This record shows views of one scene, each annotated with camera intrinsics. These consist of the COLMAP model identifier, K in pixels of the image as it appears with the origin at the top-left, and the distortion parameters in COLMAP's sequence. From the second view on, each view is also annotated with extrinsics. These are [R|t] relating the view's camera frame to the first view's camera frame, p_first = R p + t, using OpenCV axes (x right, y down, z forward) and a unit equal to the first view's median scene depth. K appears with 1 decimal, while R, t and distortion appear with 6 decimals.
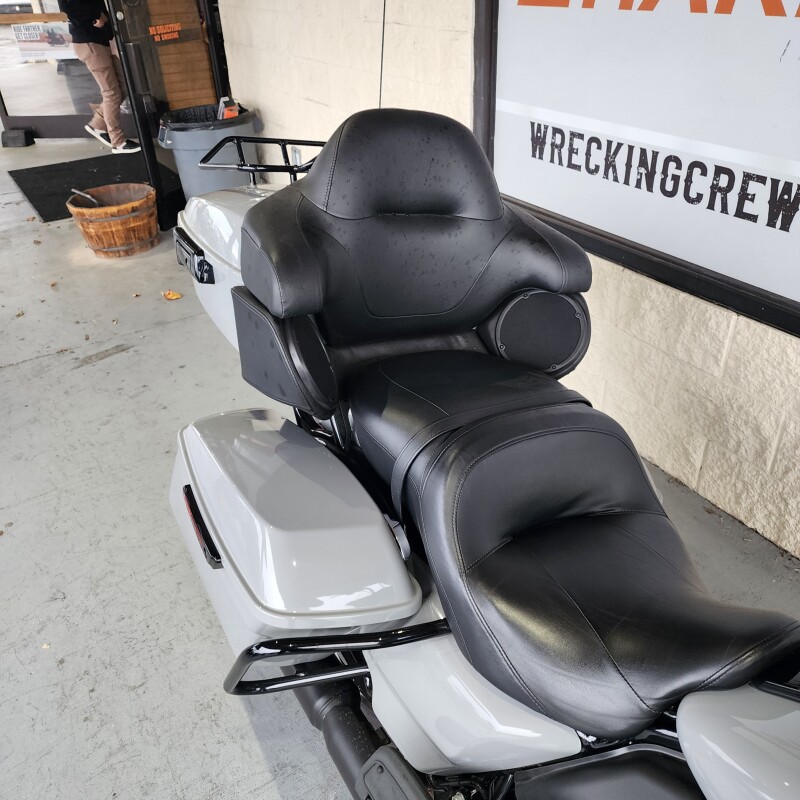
lens RADIAL K [[706.8, 0, 393.7], [0, 706.8, 397.2], [0, 0, 1]] dist [0.056847, -0.047537]
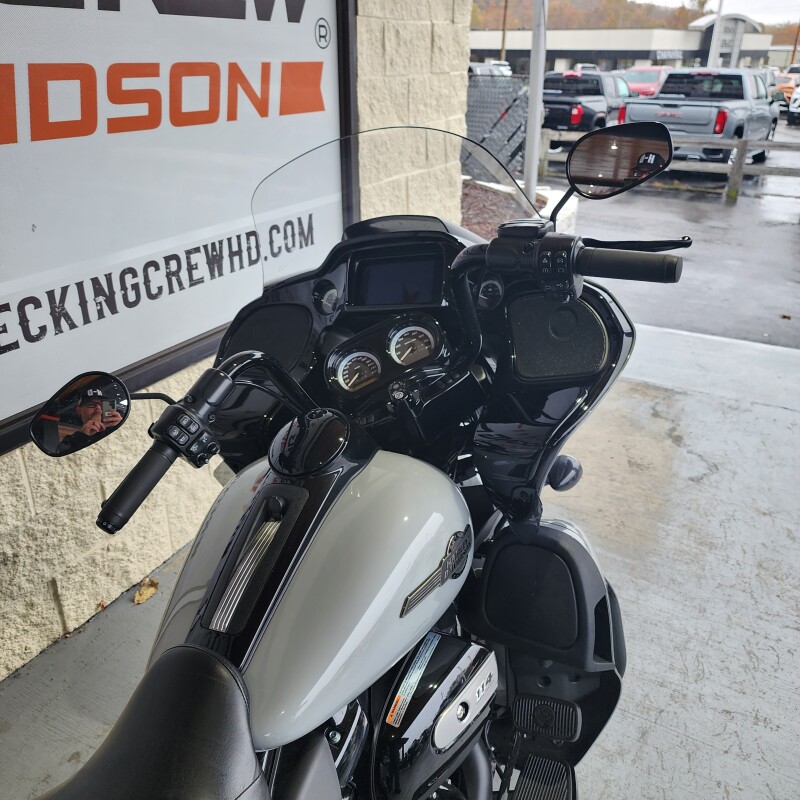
lens RADIAL K [[706.8, 0, 380.0], [0, 706.8, 393.6], [0, 0, 1]] dist [0.056847, -0.047537]
pose [[-0.505123, -0.310479, 0.805266, -0.638964], [0.496159, 0.658982, 0.565305, -0.597801], [-0.706171, 0.685088, -0.178820, 1.023474]]
